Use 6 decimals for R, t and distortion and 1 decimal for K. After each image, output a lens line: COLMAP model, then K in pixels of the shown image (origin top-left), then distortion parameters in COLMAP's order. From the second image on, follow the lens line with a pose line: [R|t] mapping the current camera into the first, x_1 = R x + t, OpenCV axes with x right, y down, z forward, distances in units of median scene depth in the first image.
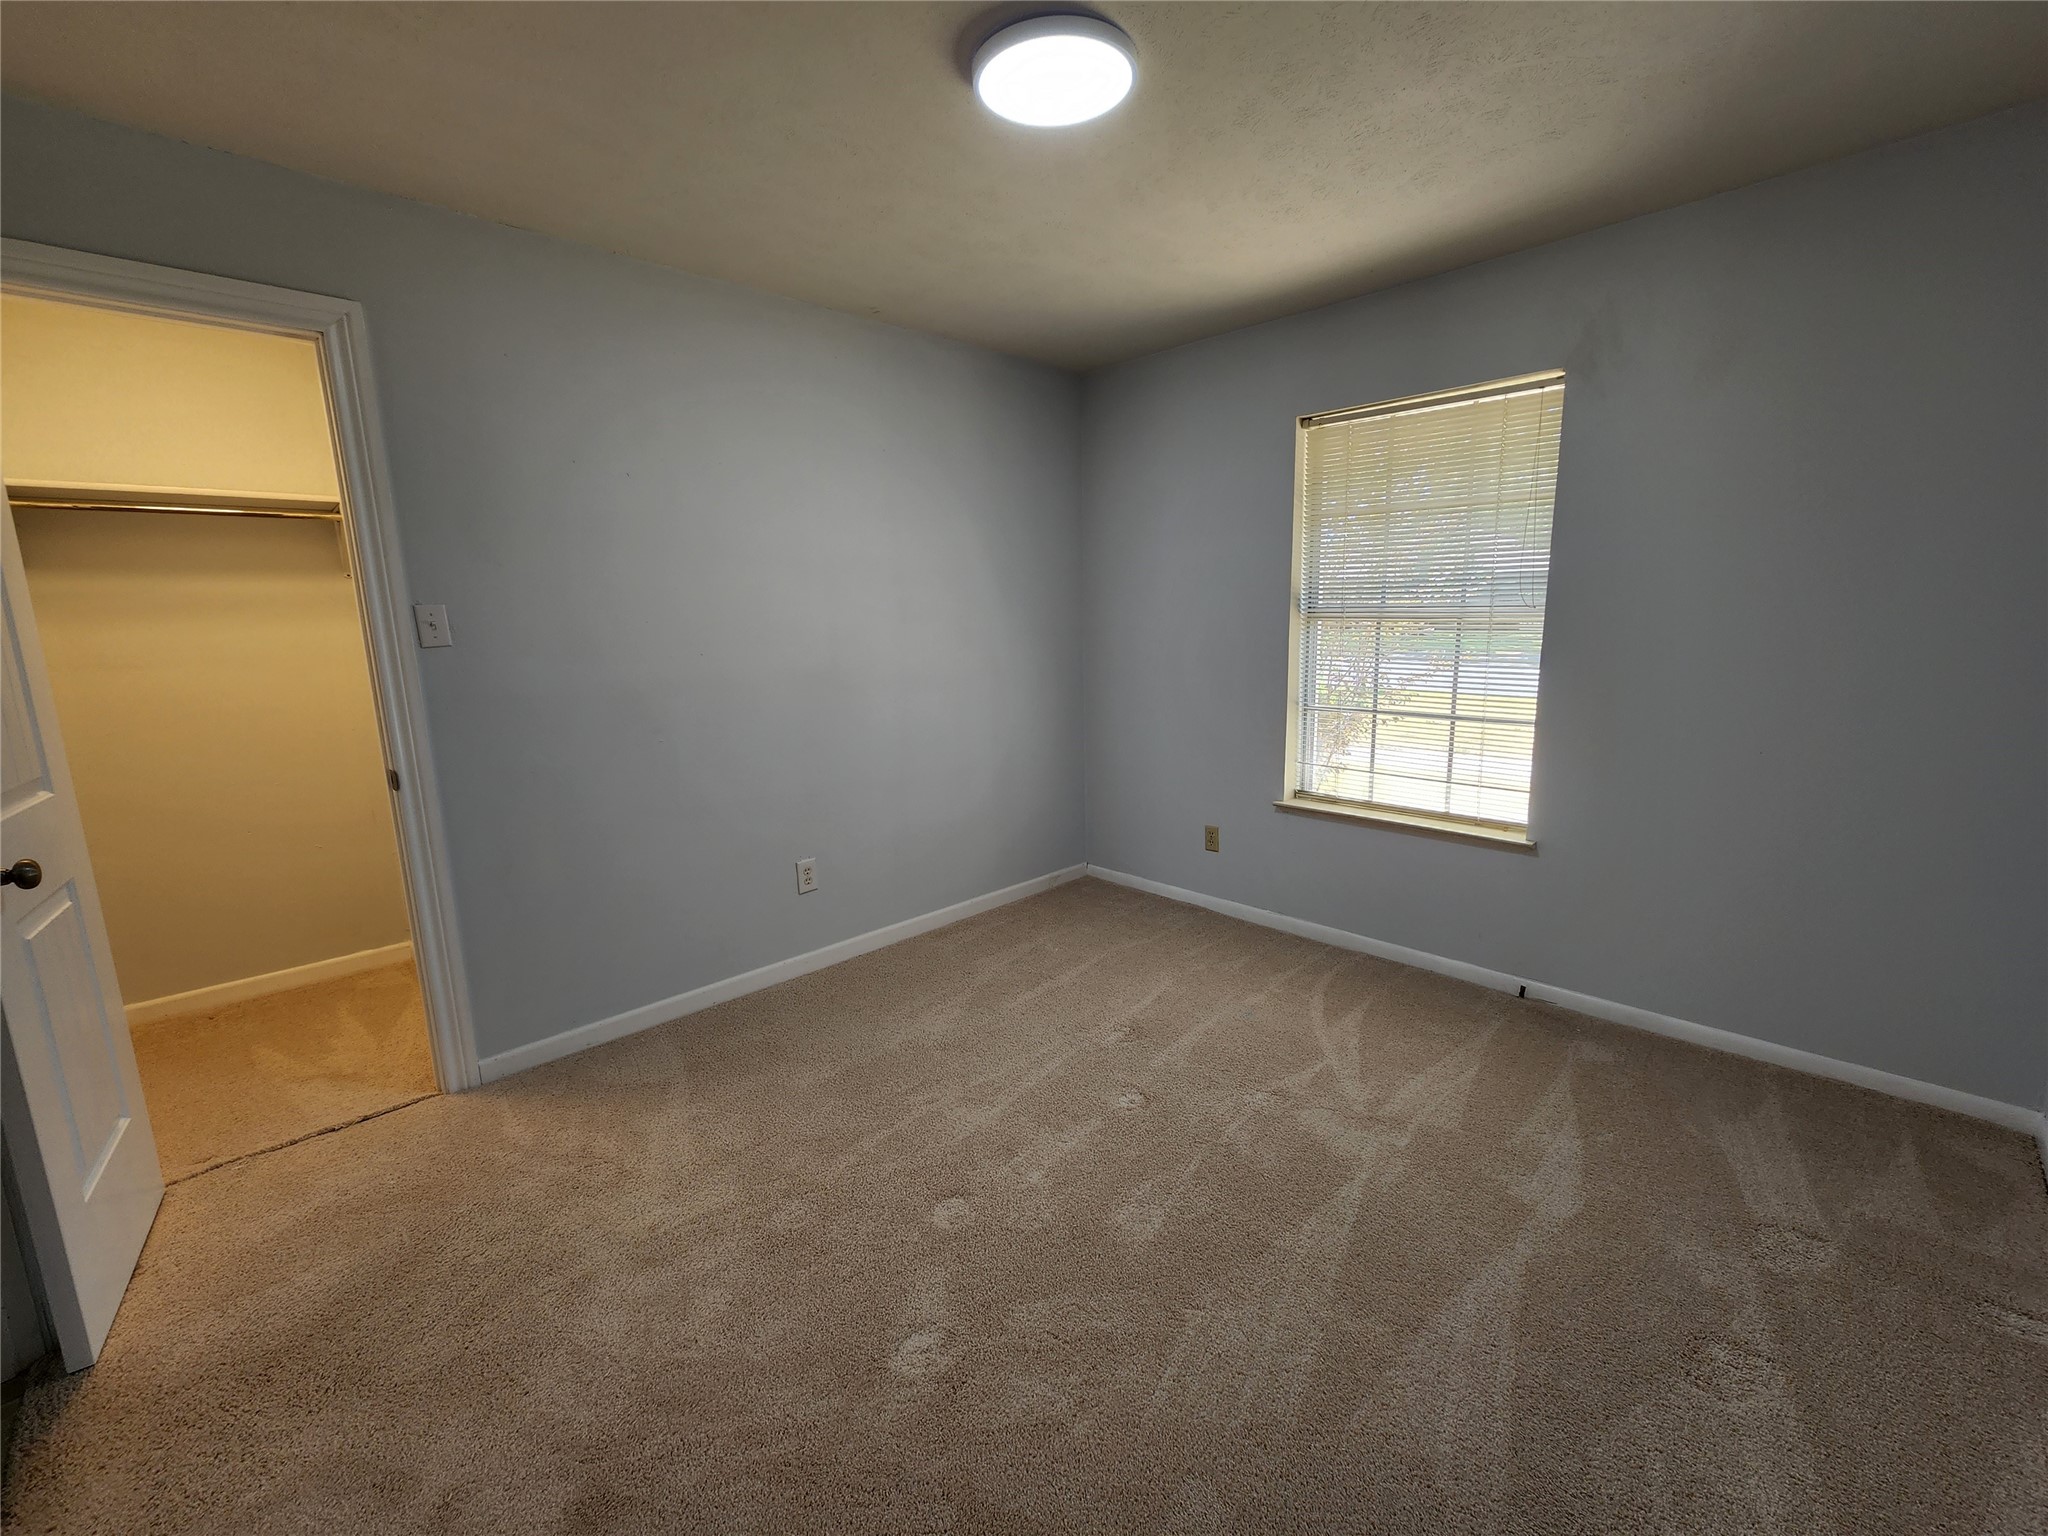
lens RADIAL K [[843.9, 0, 1024.4], [0, 843.9, 761.7], [0, 0, 1]] dist [-0.003228, -0.000945]
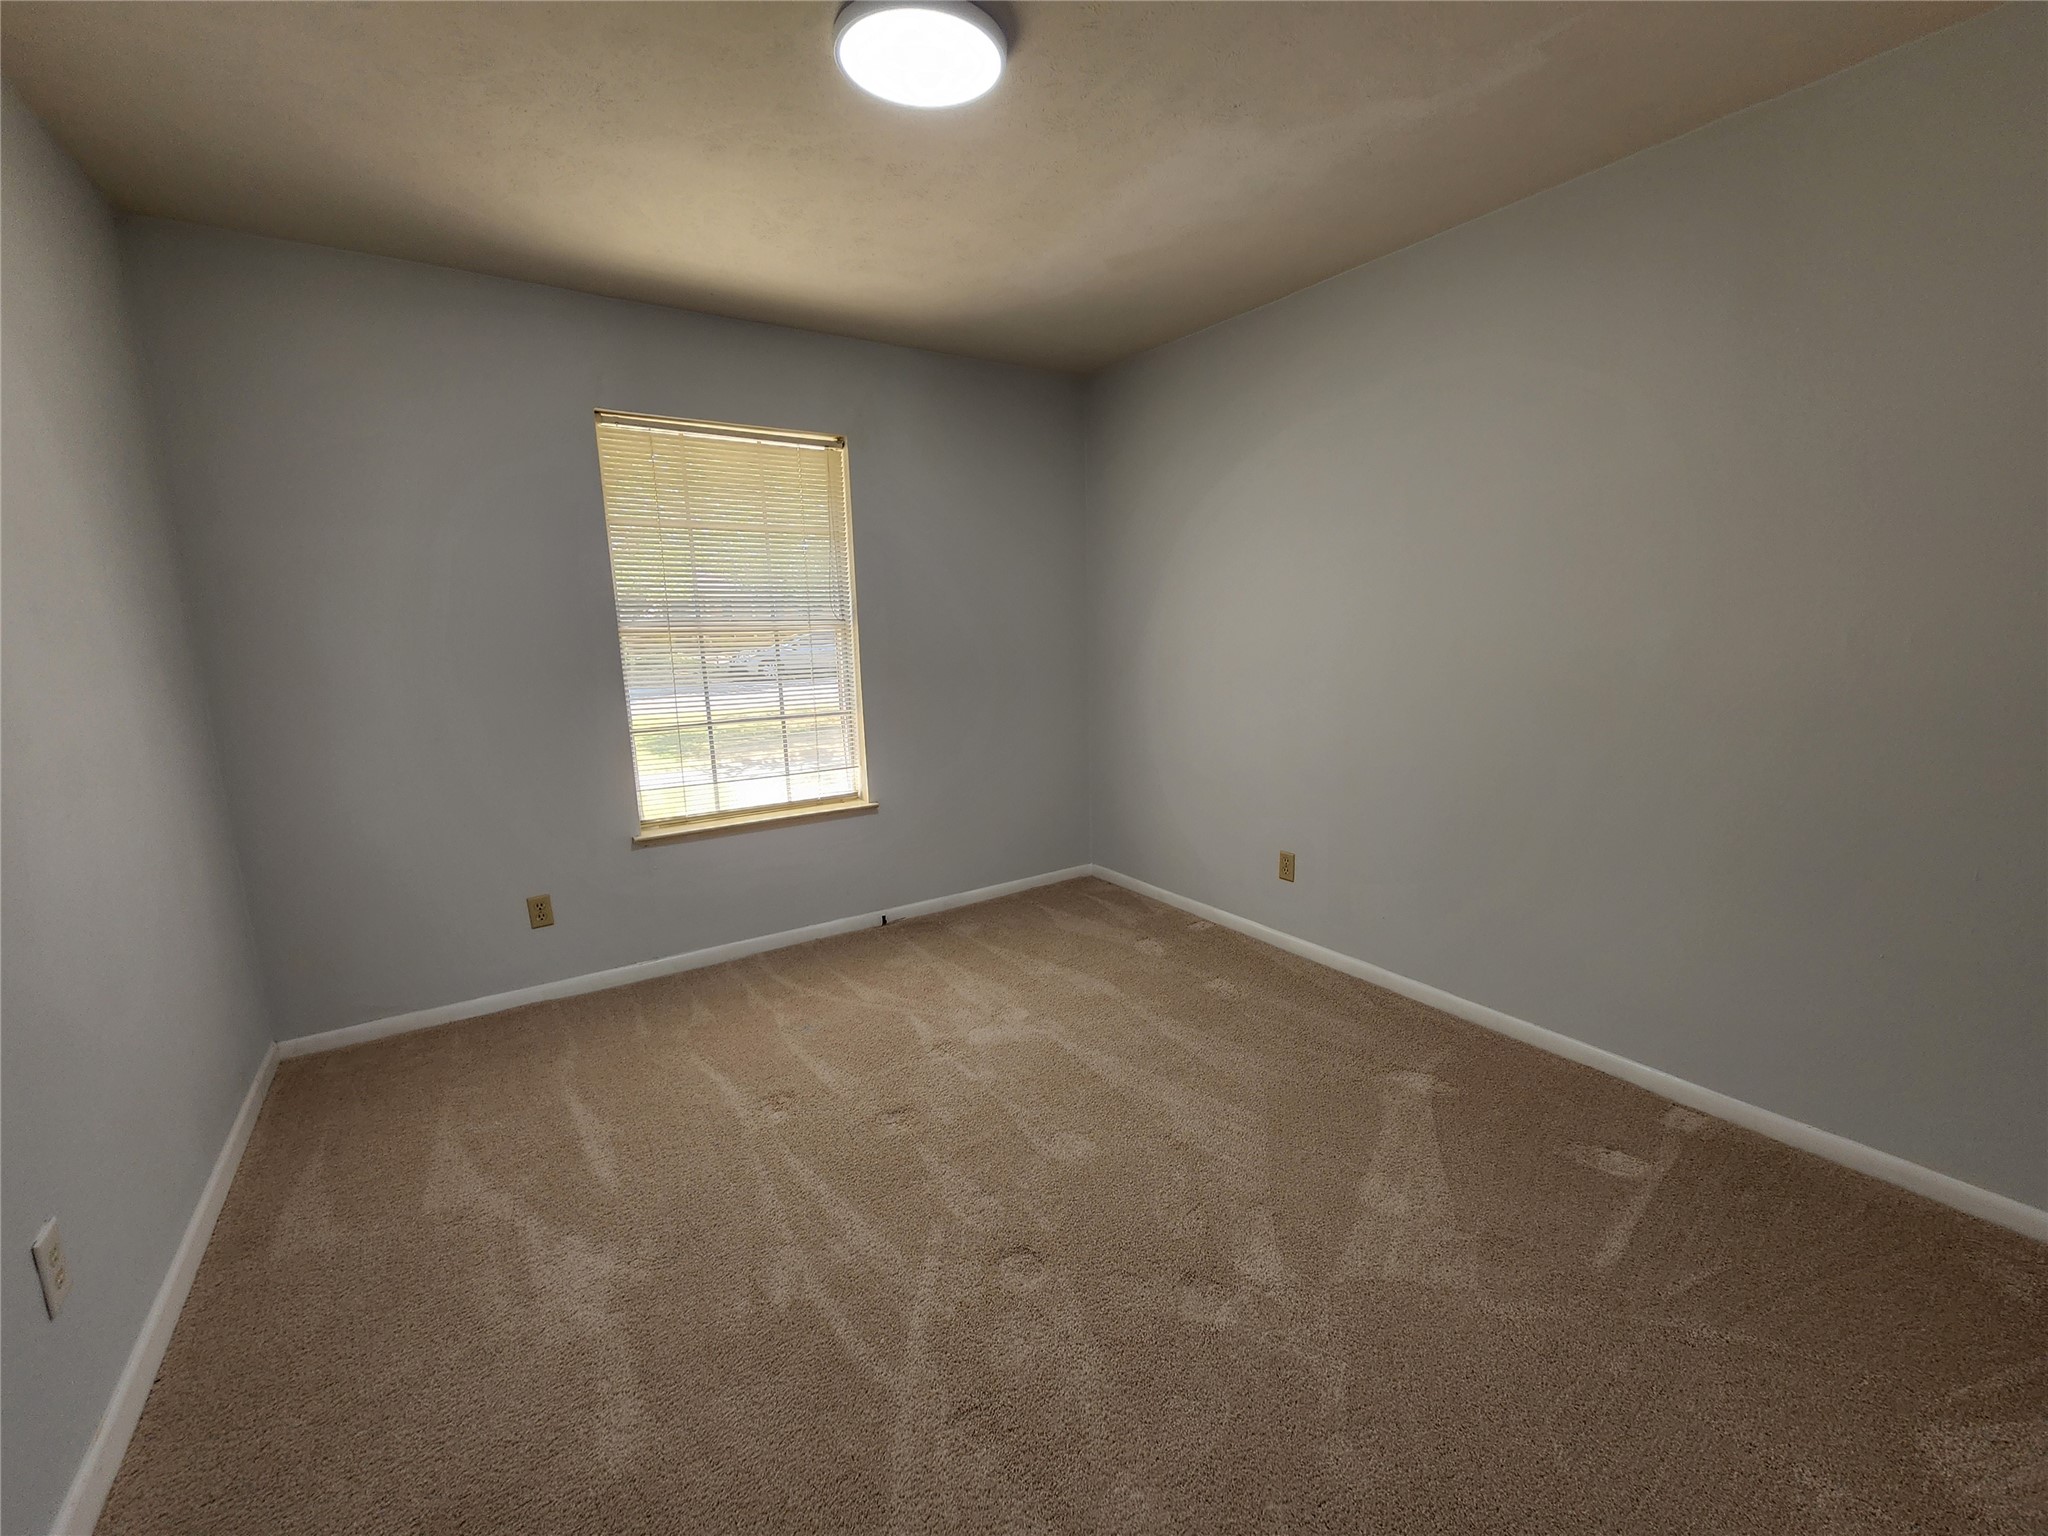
lens RADIAL K [[843.9, 0, 1034.6], [0, 843.9, 766.4], [0, 0, 1]] dist [-0.003228, -0.000945]
pose [[0.184859, -0.152258, 0.970899, -0.538185], [0.187163, 0.975299, 0.117313, -0.058368], [-0.964778, 0.160030, 0.208790, 0.442489]]
